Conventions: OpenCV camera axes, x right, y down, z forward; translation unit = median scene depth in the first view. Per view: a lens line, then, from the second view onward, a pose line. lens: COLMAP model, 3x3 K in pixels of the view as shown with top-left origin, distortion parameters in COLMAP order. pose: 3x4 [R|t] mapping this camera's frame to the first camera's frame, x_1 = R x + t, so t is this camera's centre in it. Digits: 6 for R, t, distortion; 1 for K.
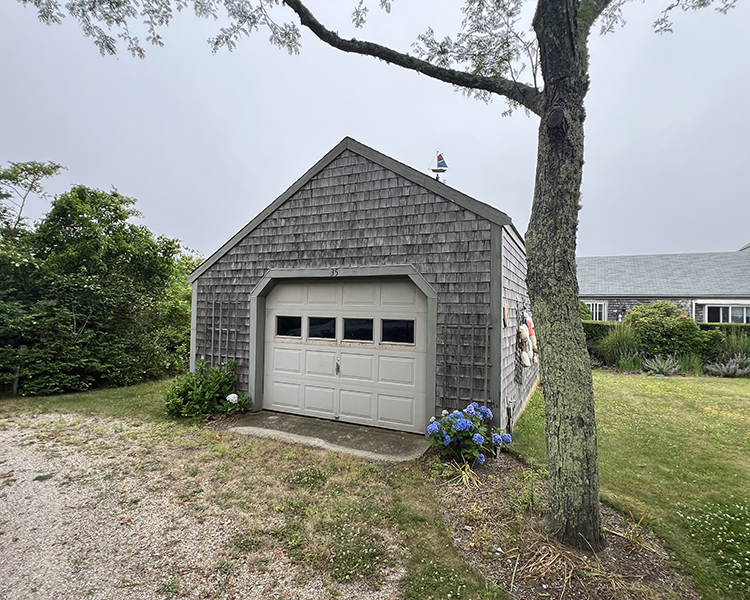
lens RADIAL K [[418.6, 0, 373.8], [0, 418.6, 300.4], [0, 0, 1]] dist [-0.000409, 0.000063]
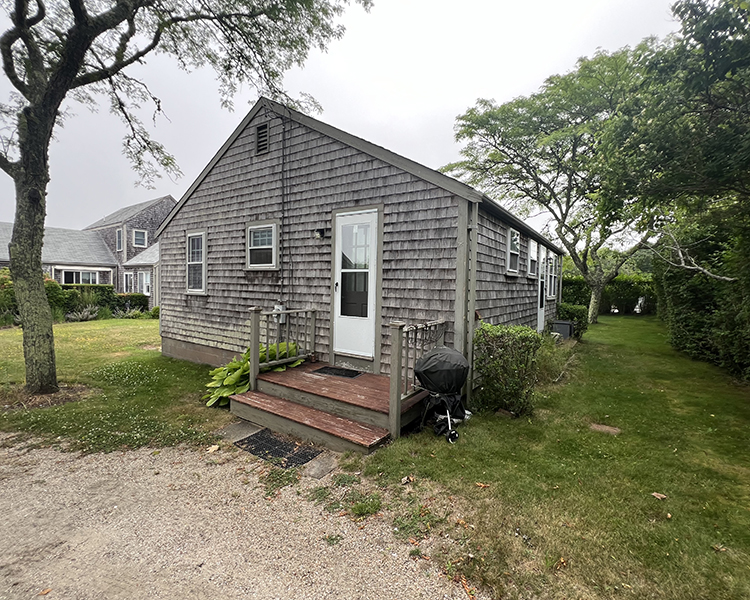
lens RADIAL K [[361.5, 0, 374.1], [0, 361.5, 300.1], [0, 0, 1]] dist [-0.002927, -0.000351]
pose [[0.164711, -0.058816, 0.984587, -0.214586], [-0.044964, 0.996735, 0.067063, -0.020034], [-0.985316, -0.055317, 0.161529, -0.195231]]
